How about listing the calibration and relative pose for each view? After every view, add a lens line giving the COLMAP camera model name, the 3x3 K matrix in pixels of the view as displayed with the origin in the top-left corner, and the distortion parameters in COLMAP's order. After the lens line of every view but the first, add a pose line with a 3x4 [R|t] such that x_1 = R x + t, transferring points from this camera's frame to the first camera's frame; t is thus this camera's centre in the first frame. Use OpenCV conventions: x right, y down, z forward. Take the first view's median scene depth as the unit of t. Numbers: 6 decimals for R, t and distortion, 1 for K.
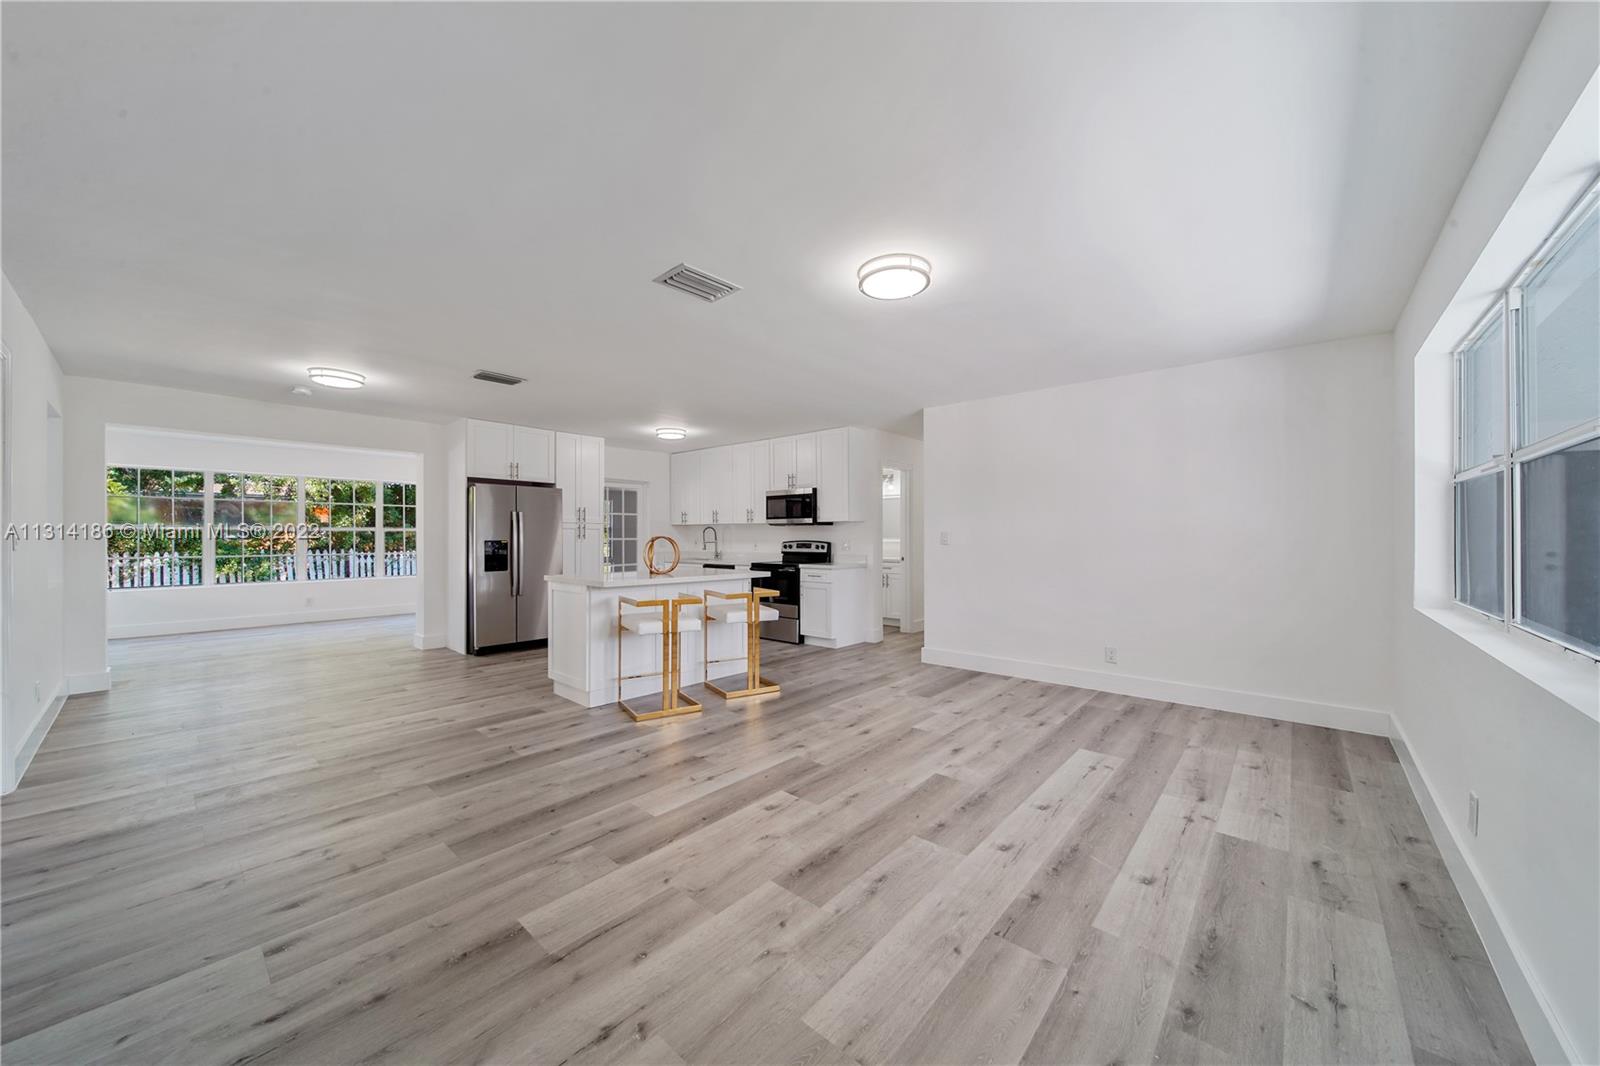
lens RADIAL K [[567.1, 0, 782.1], [0, 567.1, 535.8], [0, 0, 1]] dist [-0.000454, -0.000399]
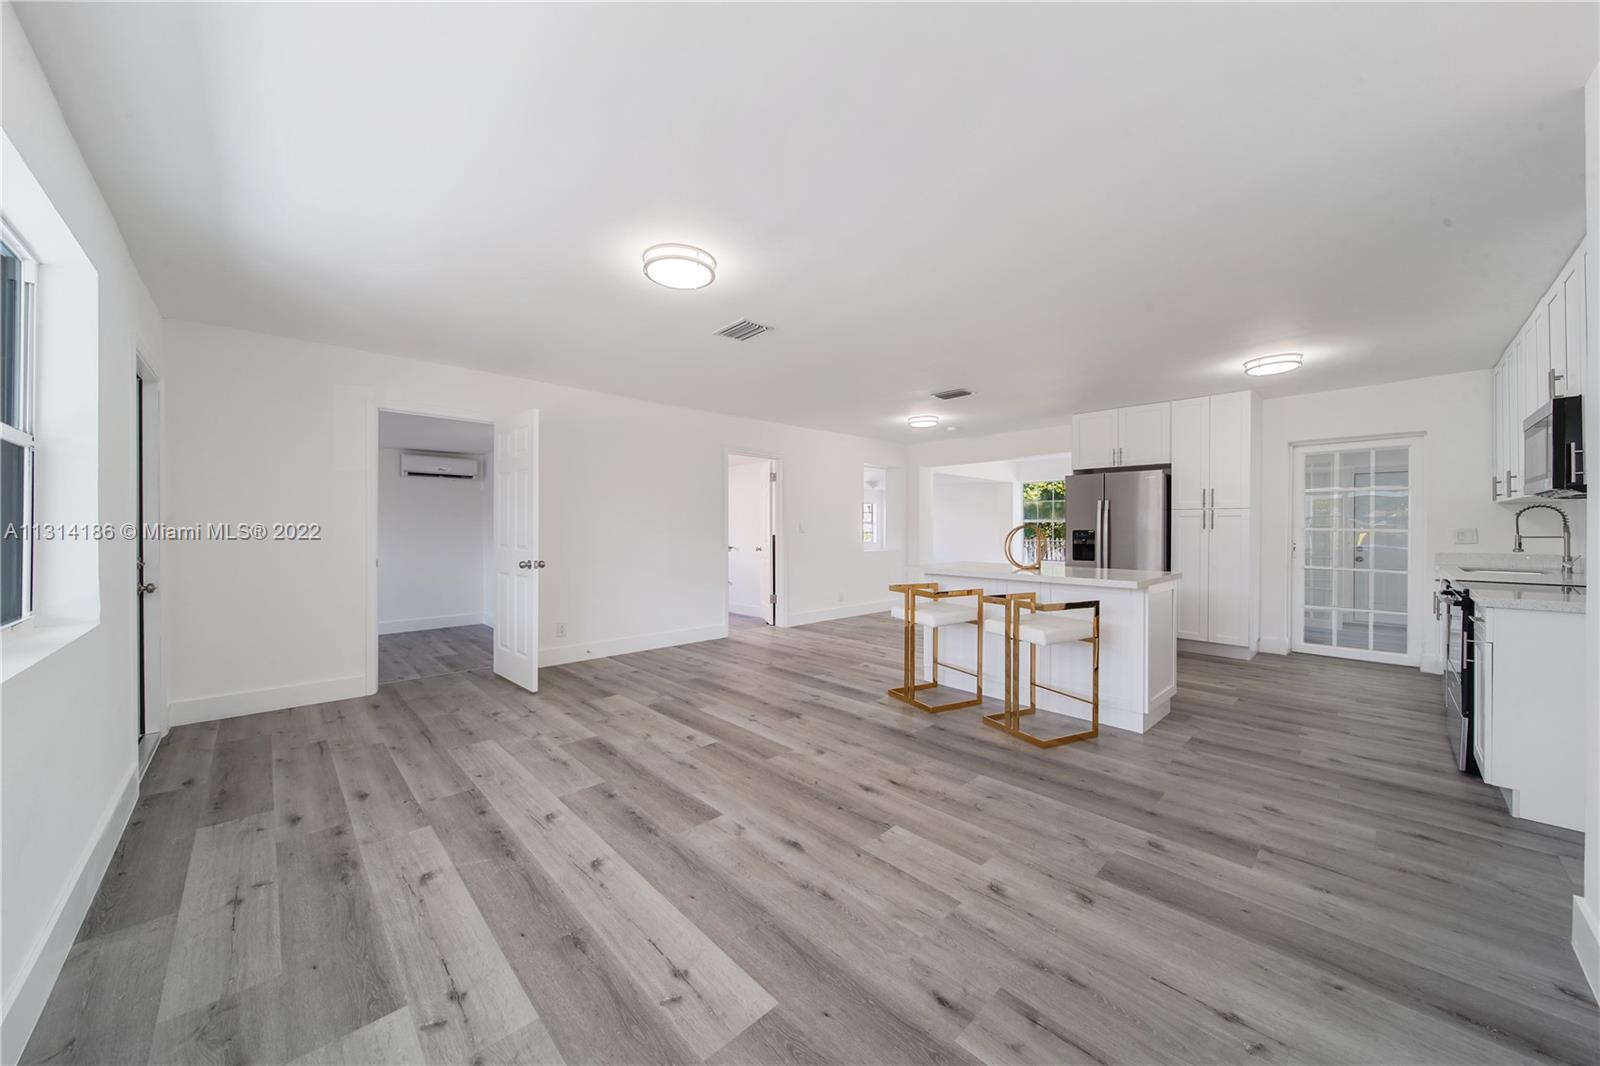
lens RADIAL K [[577.0, 0, 824.9], [0, 577.0, 534.7], [0, 0, 1]] dist [-0.001325, -0.000288]
pose [[-0.058959, 0.013074, -0.998175, 0.565927], [0.001414, 0.999914, 0.013013, 0.002517], [0.998259, -0.000644, -0.058972, 0.621962]]
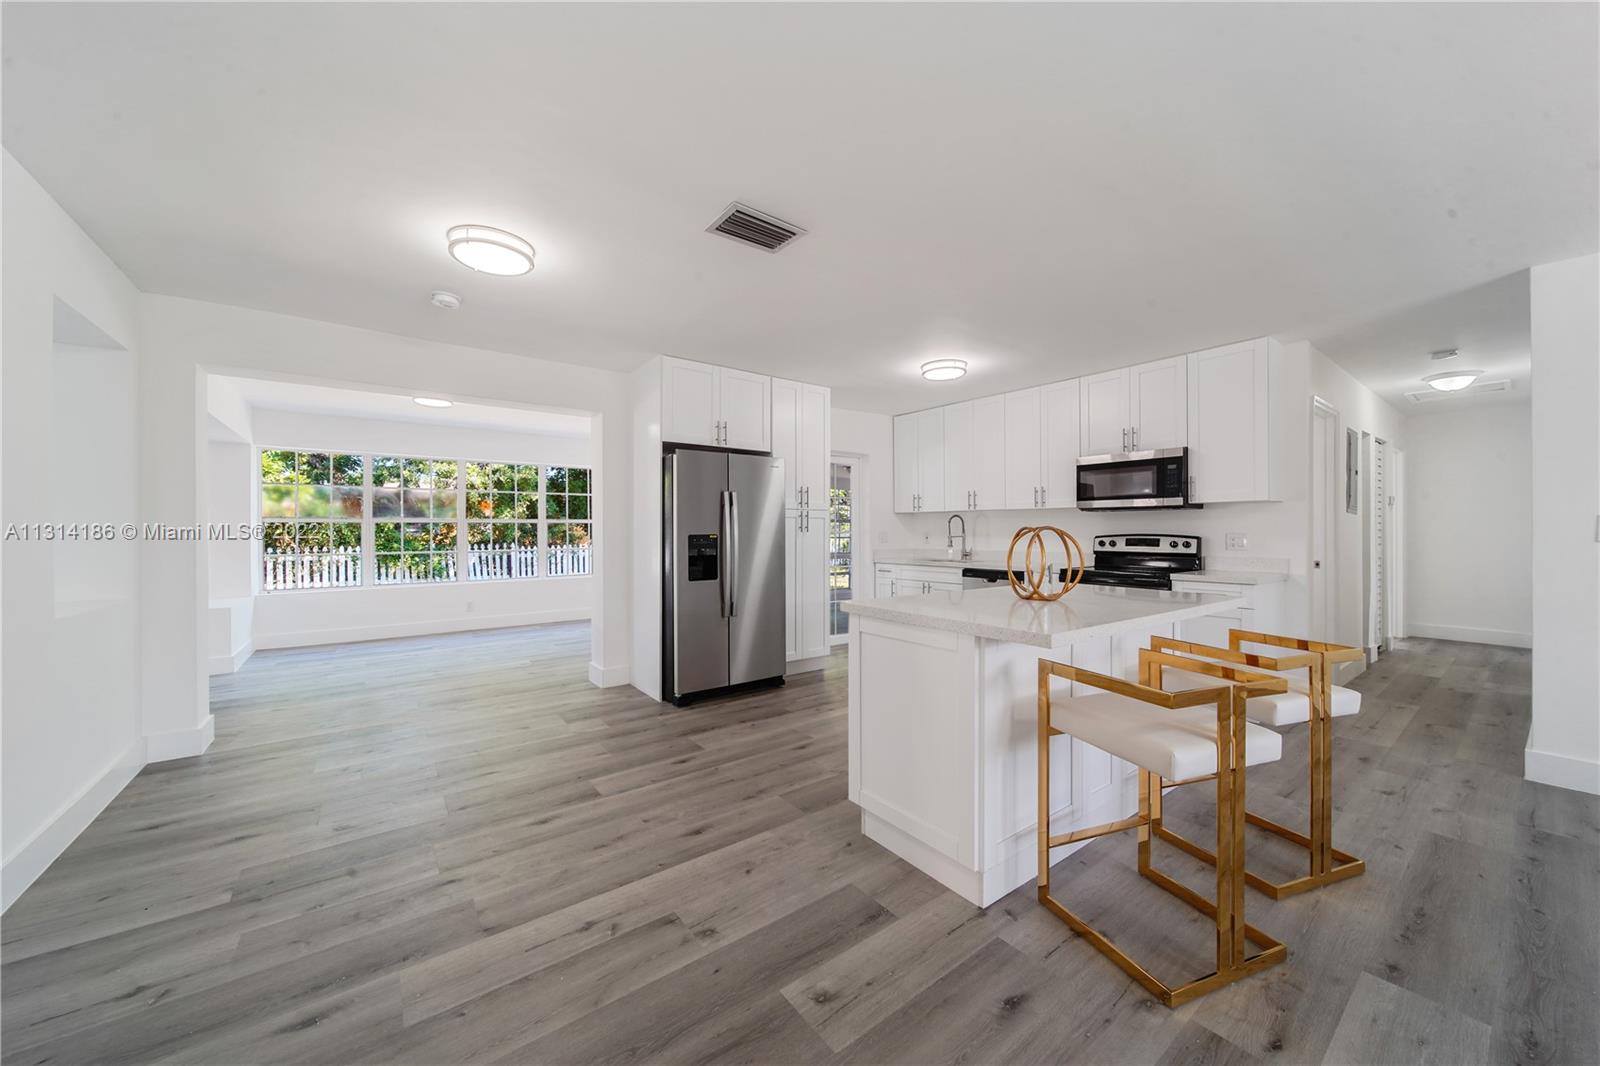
lens RADIAL K [[566.8, 0, 772.1], [0, 566.8, 529.7], [0, 0, 1]] dist [0.000332, -0.000242]
pose [[0.975858, -0.002650, -0.218390, -0.287061], [0.002891, 0.999996, 0.000783, 0.002350], [0.218387, -0.001395, 0.975861, 0.374451]]
